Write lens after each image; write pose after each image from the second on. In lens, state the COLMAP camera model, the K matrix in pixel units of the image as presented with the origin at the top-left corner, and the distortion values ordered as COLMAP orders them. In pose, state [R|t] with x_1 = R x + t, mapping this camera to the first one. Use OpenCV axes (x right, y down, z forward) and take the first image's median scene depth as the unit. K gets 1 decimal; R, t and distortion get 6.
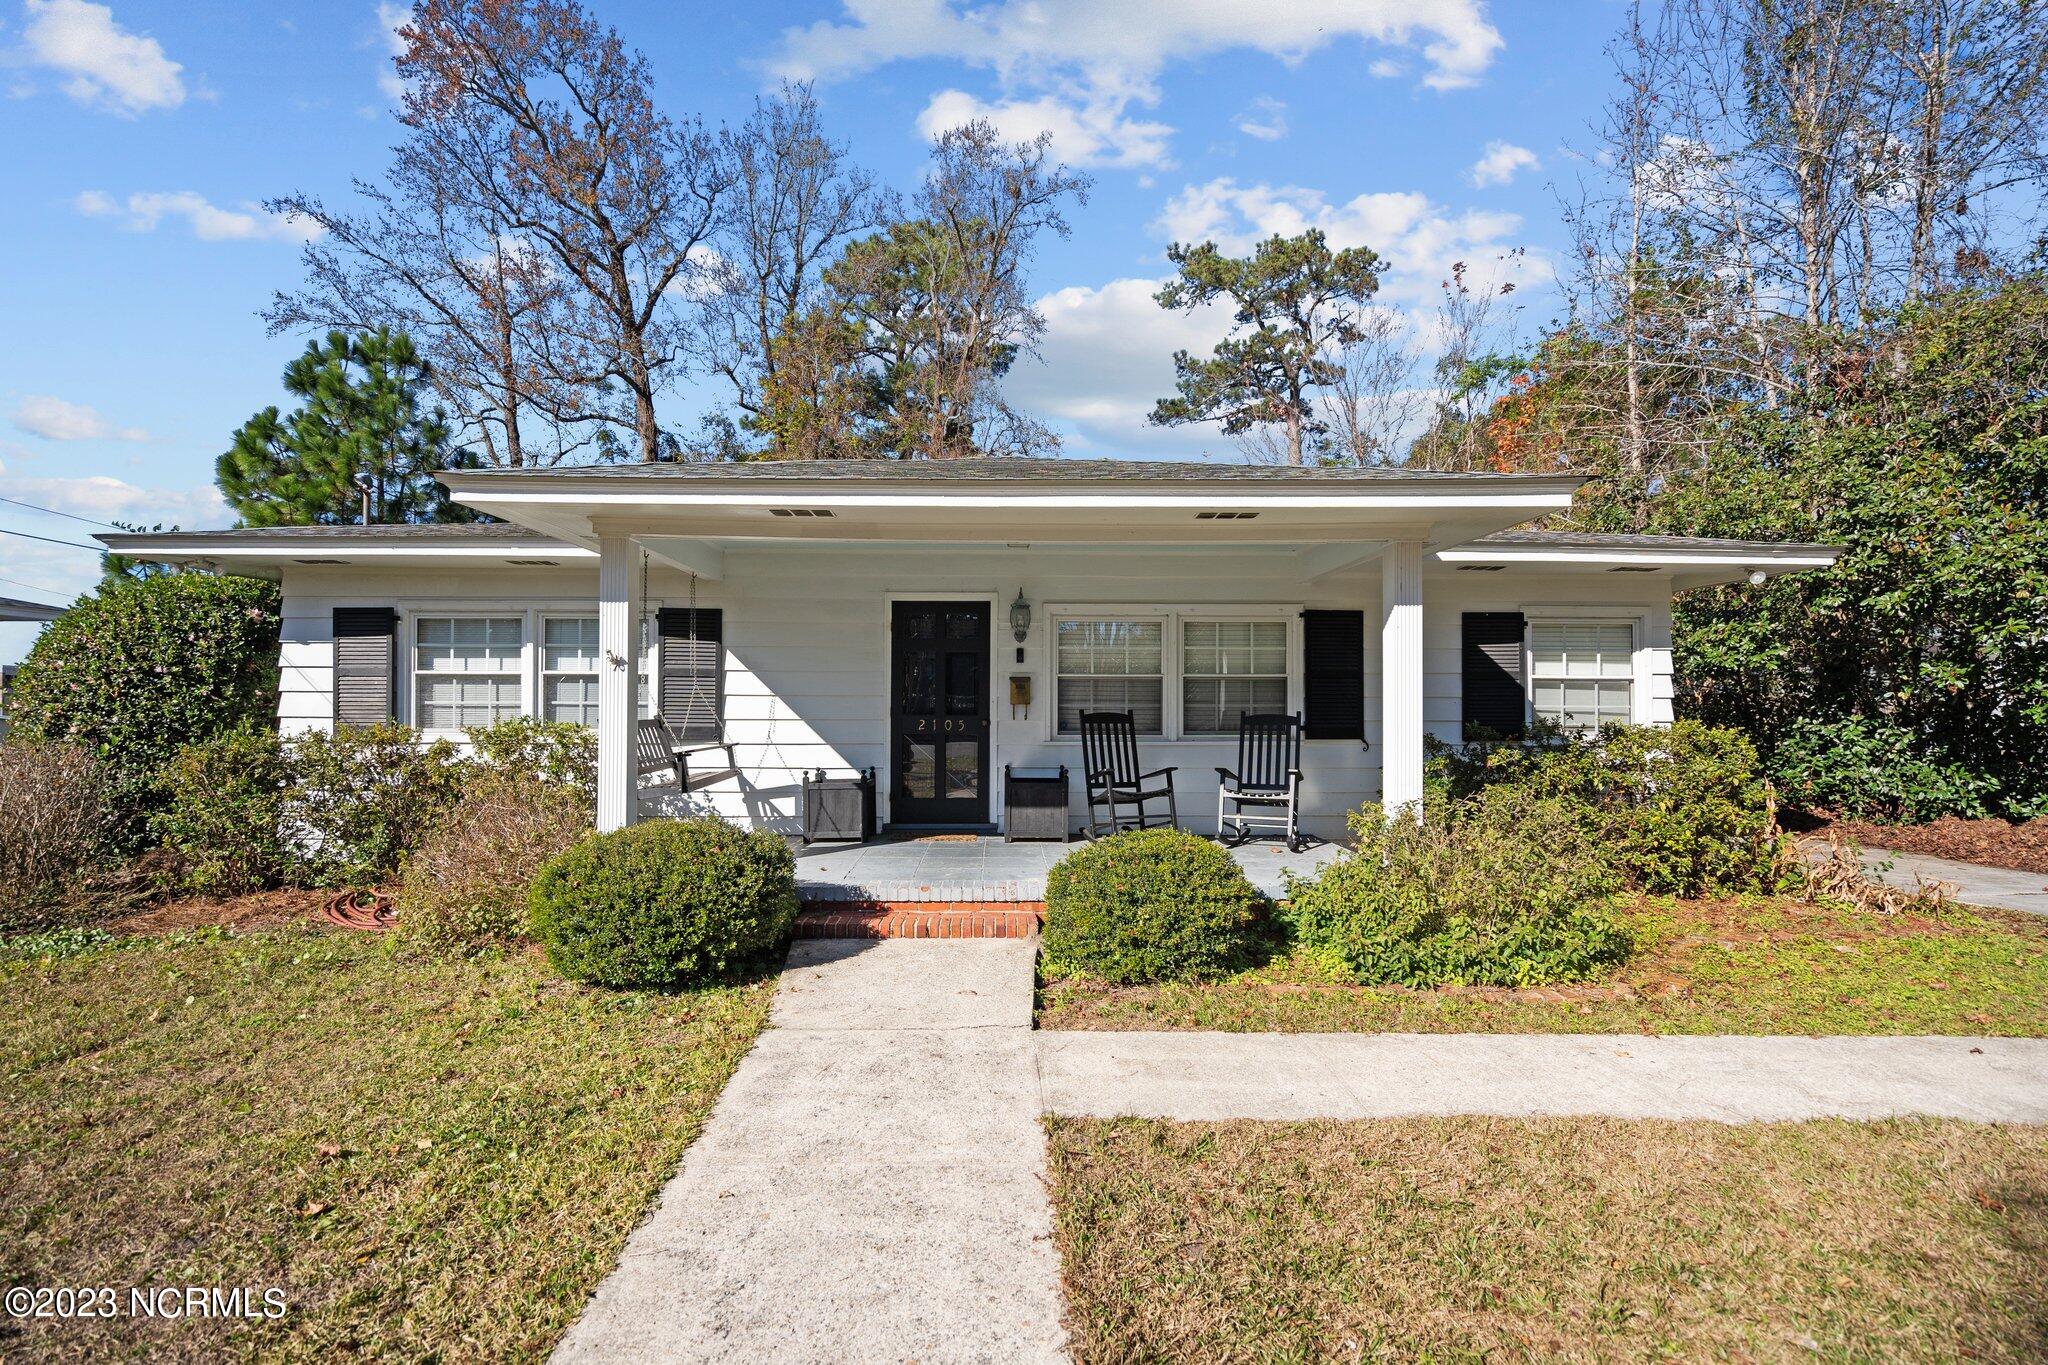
lens RADIAL K [[919.9, 0, 1014.7], [0, 919.9, 695.0], [0, 0, 1]] dist [-0.002587, 0.001244]
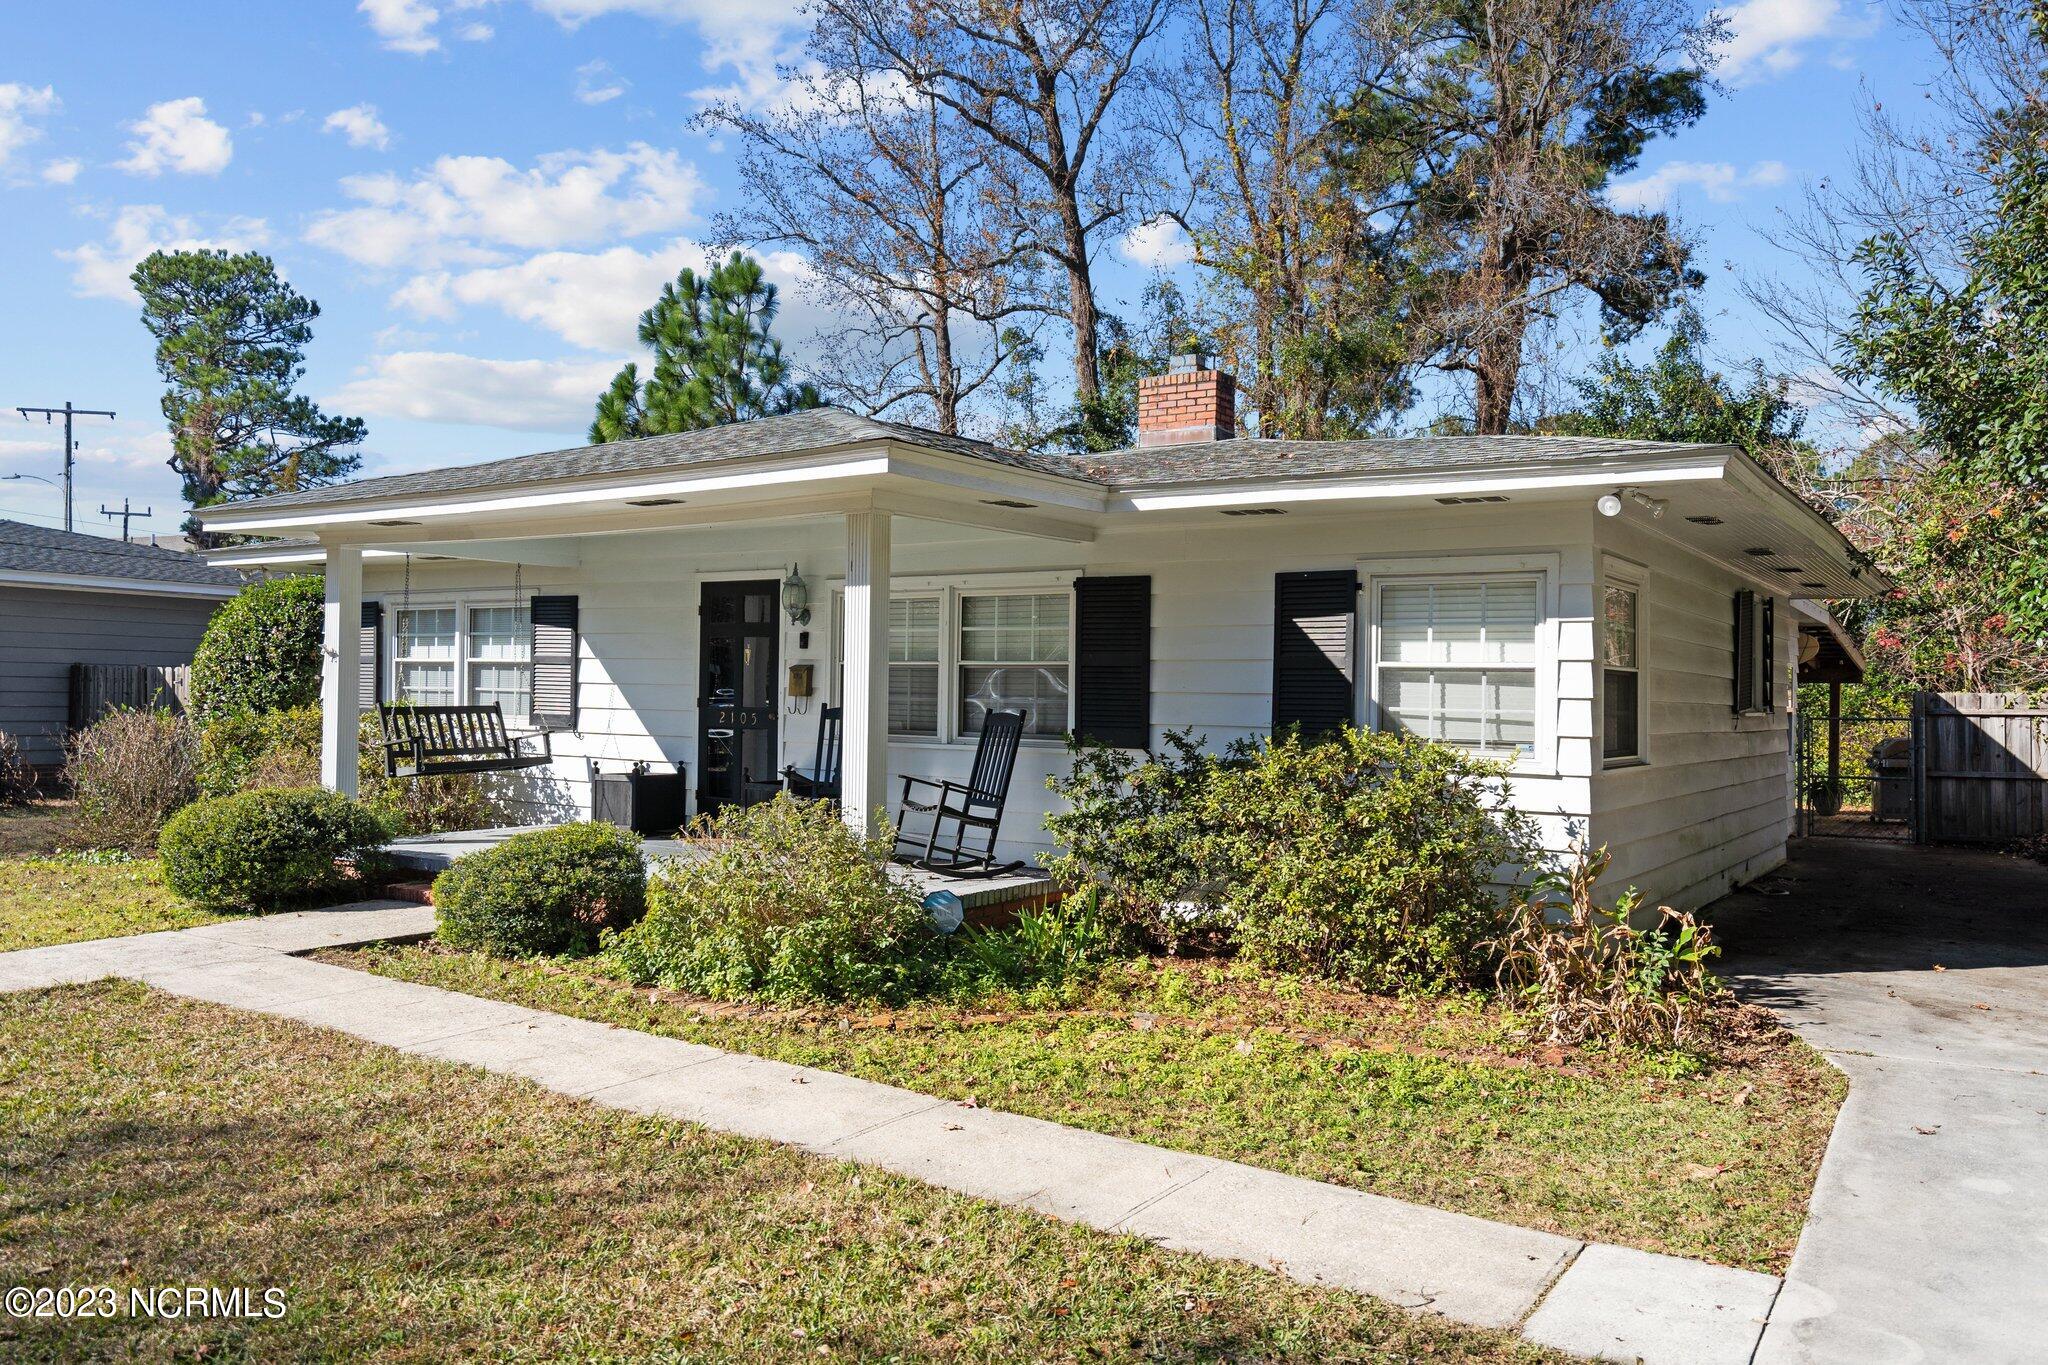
lens RADIAL K [[1521.9, 0, 1016.0], [0, 1521.9, 682.4], [0, 0, 1]] dist [0.016550, 0.004087]
pose [[0.818613, 0.007085, -0.574302, 0.993819], [-0.006293, 0.999975, 0.003366, -0.008944], [0.574311, 0.000859, 0.818637, -0.065973]]
